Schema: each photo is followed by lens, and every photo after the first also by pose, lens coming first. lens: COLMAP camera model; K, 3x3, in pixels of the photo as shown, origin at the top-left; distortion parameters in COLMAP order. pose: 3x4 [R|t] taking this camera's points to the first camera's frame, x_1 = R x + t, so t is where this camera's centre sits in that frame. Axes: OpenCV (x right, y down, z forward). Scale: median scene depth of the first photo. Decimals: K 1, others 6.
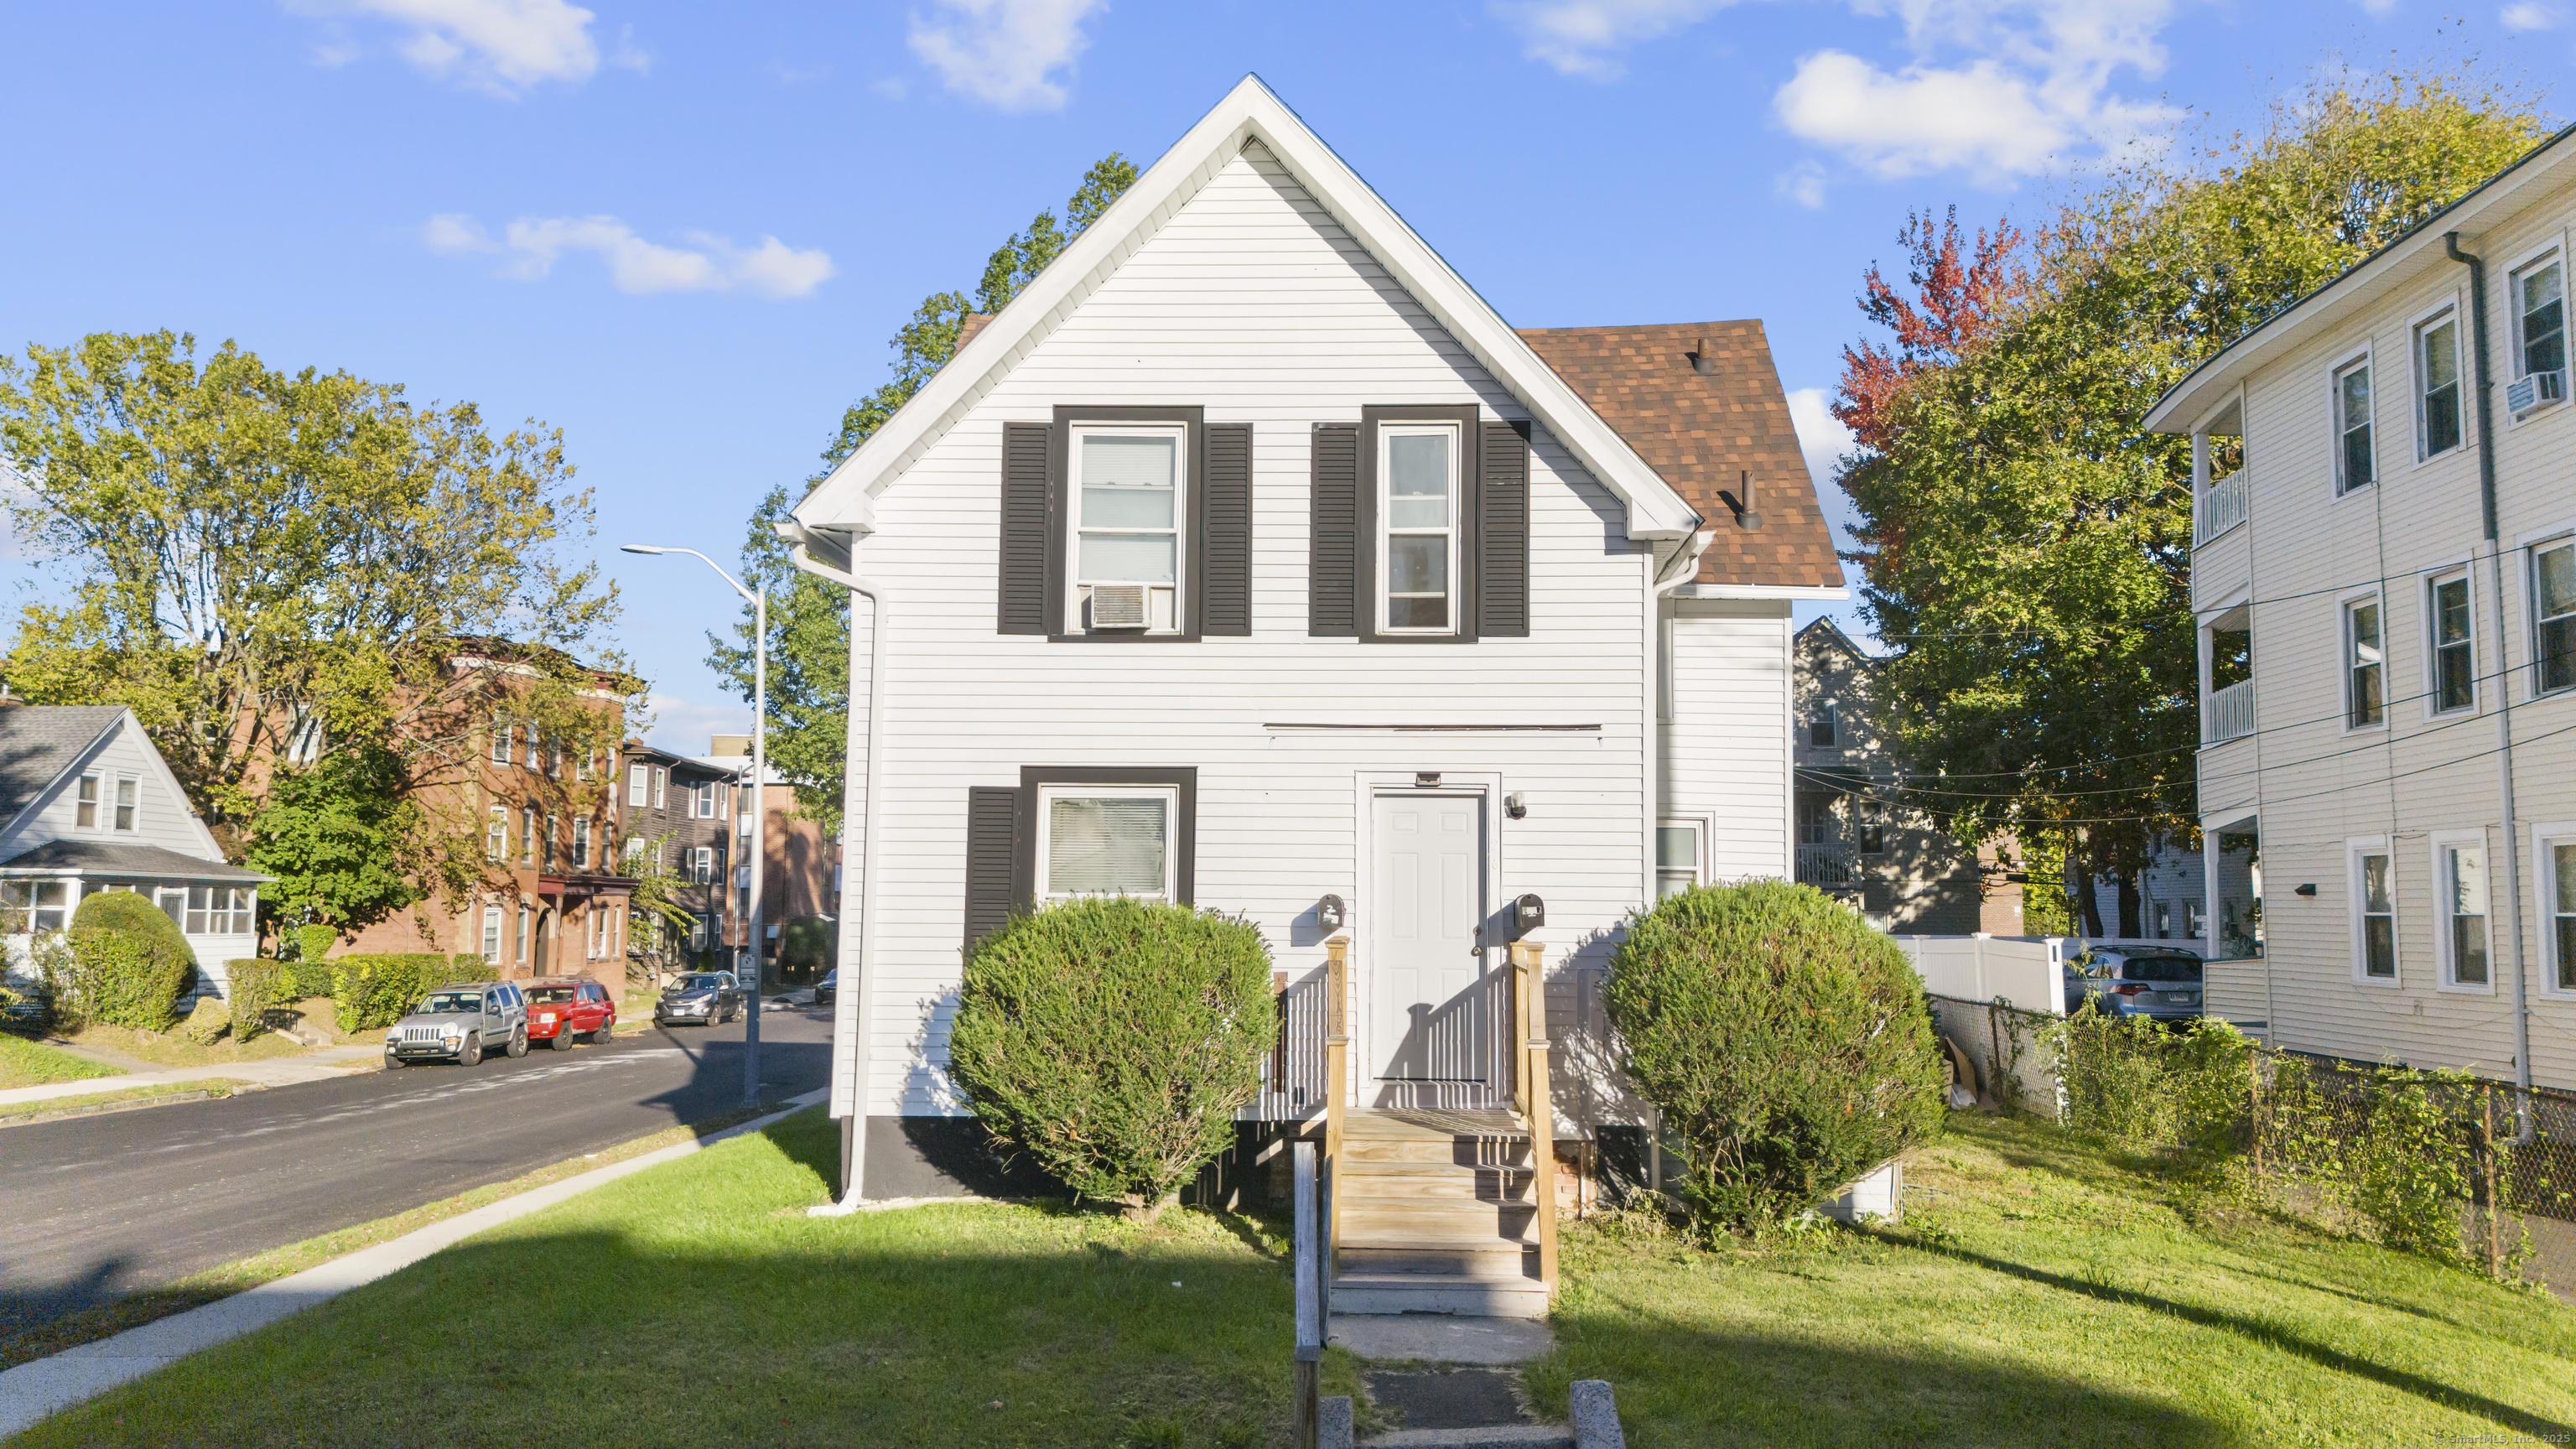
lens RADIAL K [[1888.5, 0, 1288.0], [0, 1888.5, 724.5], [0, 0, 1]] dist [0.093115, -0.081650]
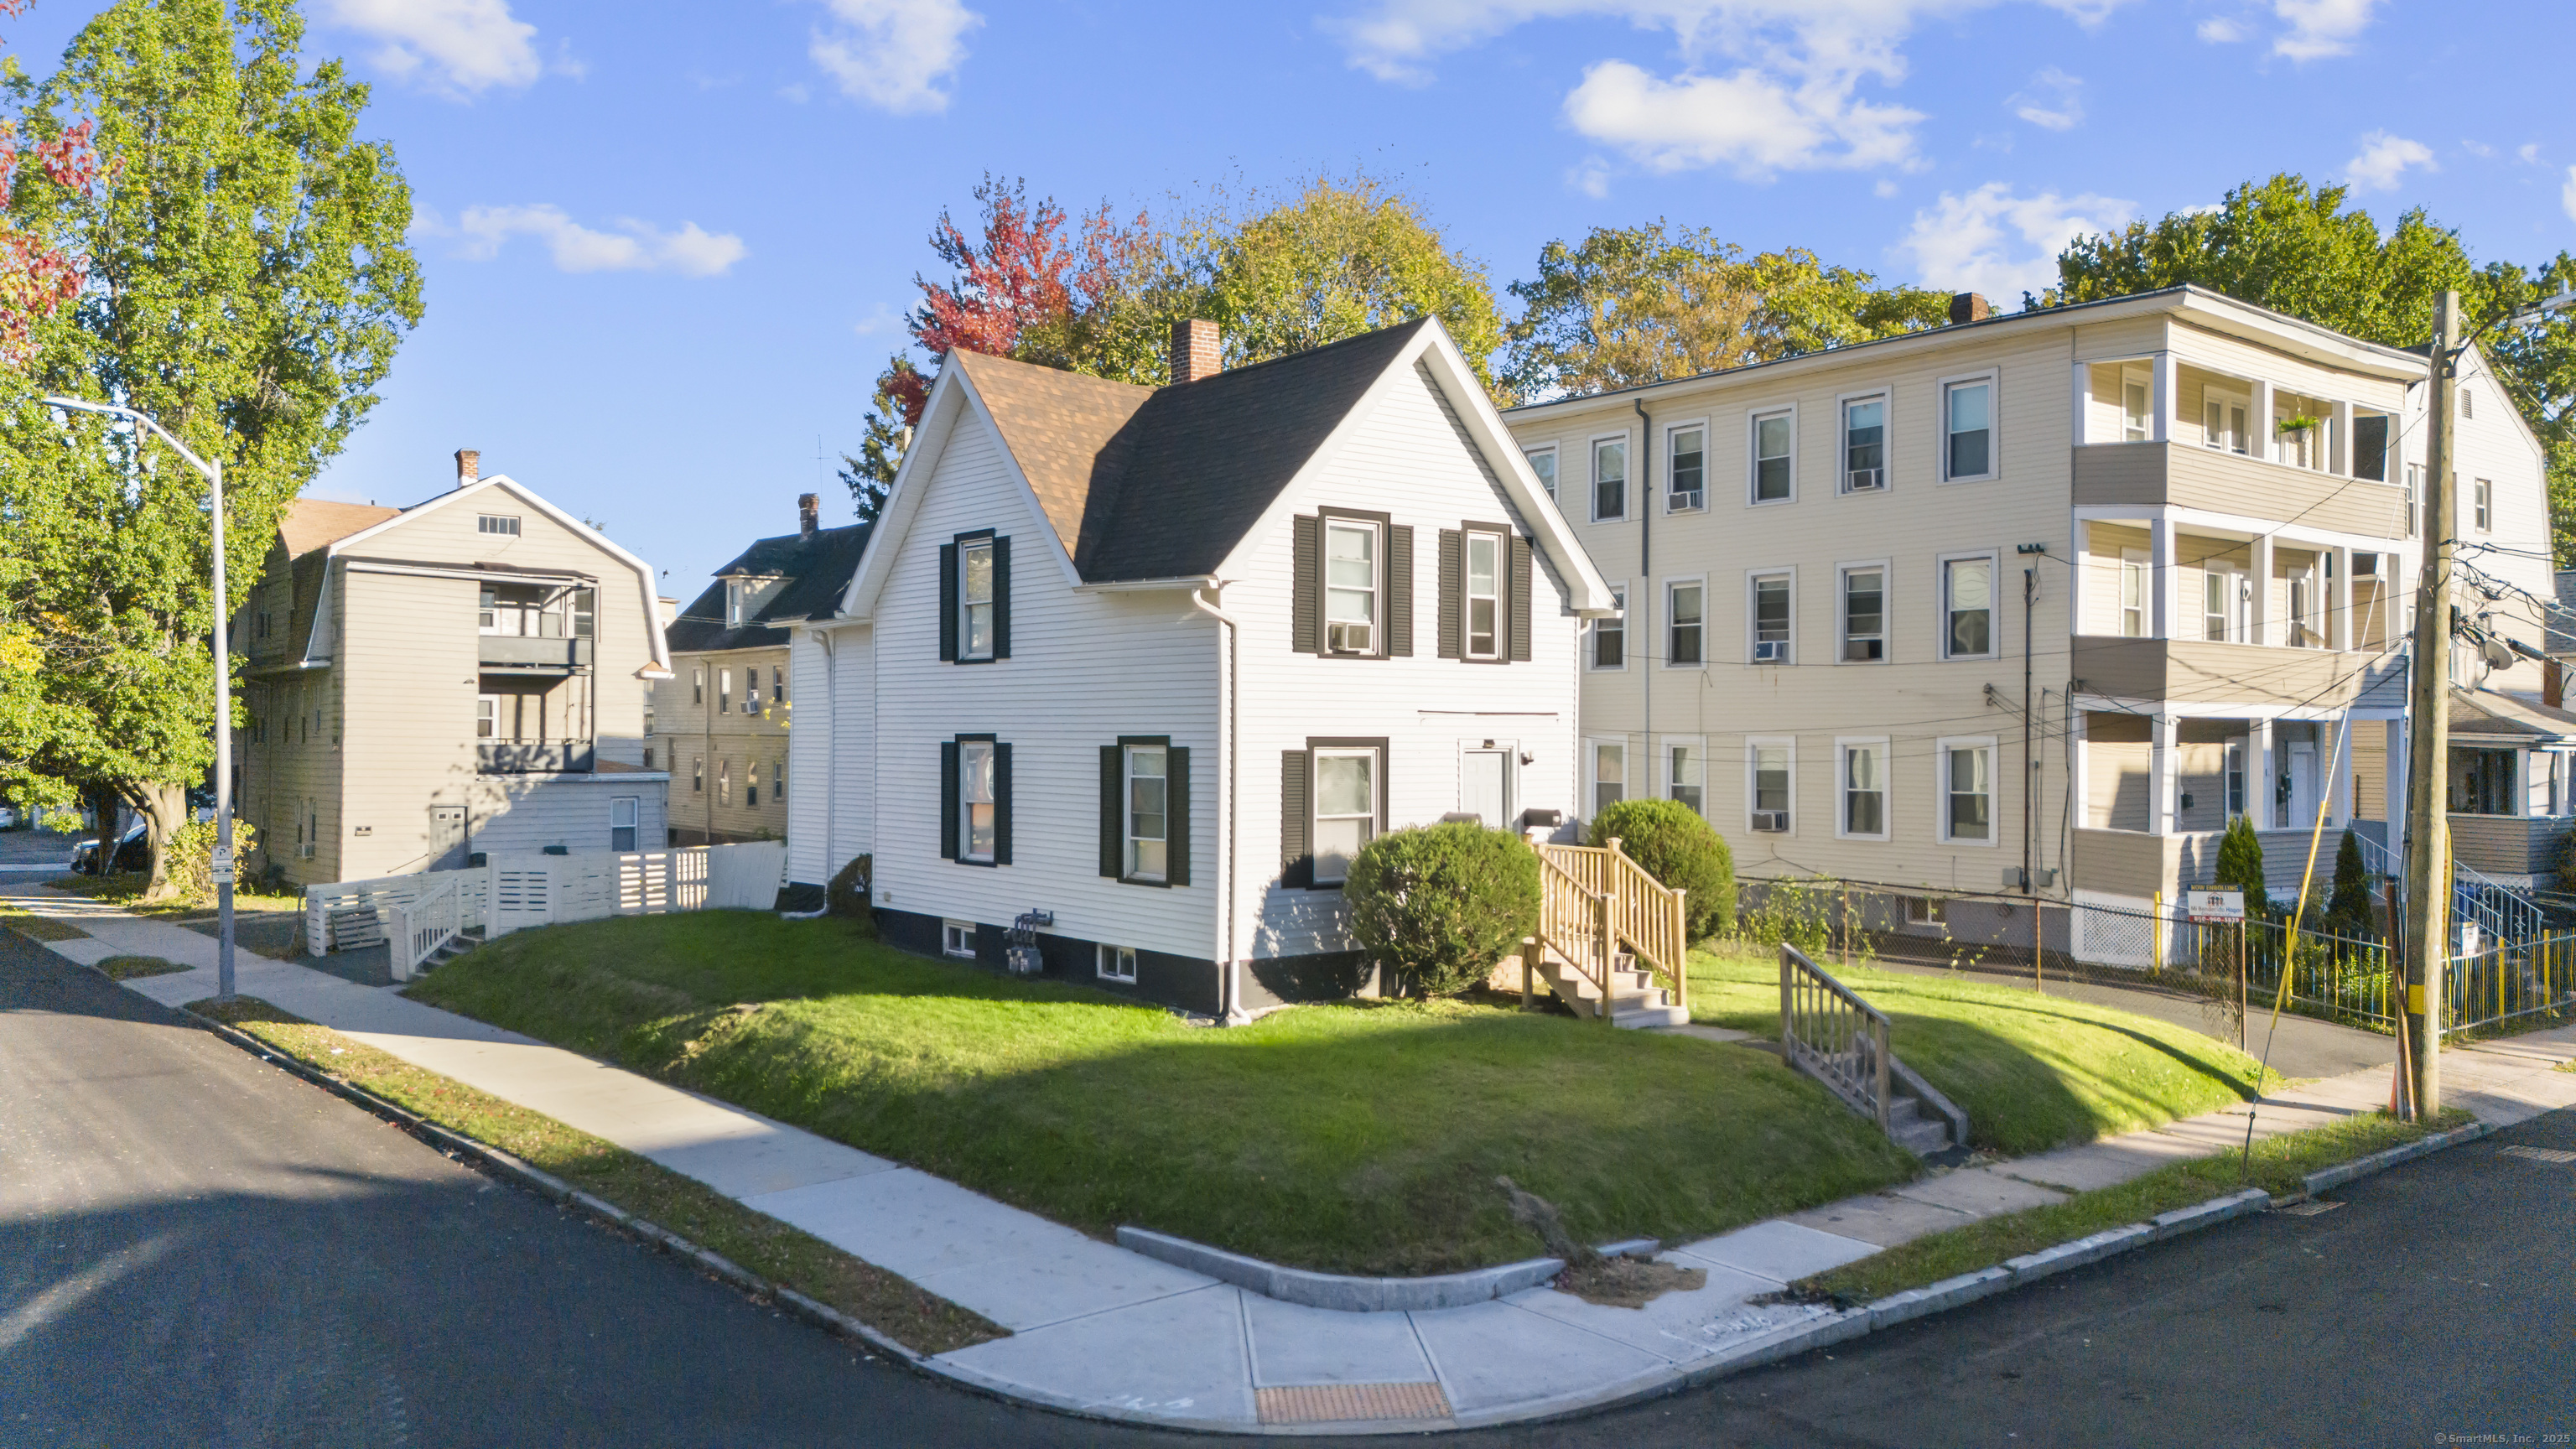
lens RADIAL K [[1888.5, 0, 1288.0], [0, 1888.5, 724.5], [0, 0, 1]] dist [0.093115, -0.081650]
pose [[0.753509, -0.003152, 0.657430, -1.186289], [-0.060864, 0.995360, 0.074532, -0.104619], [-0.654614, -0.096174, 0.749821, -0.174530]]
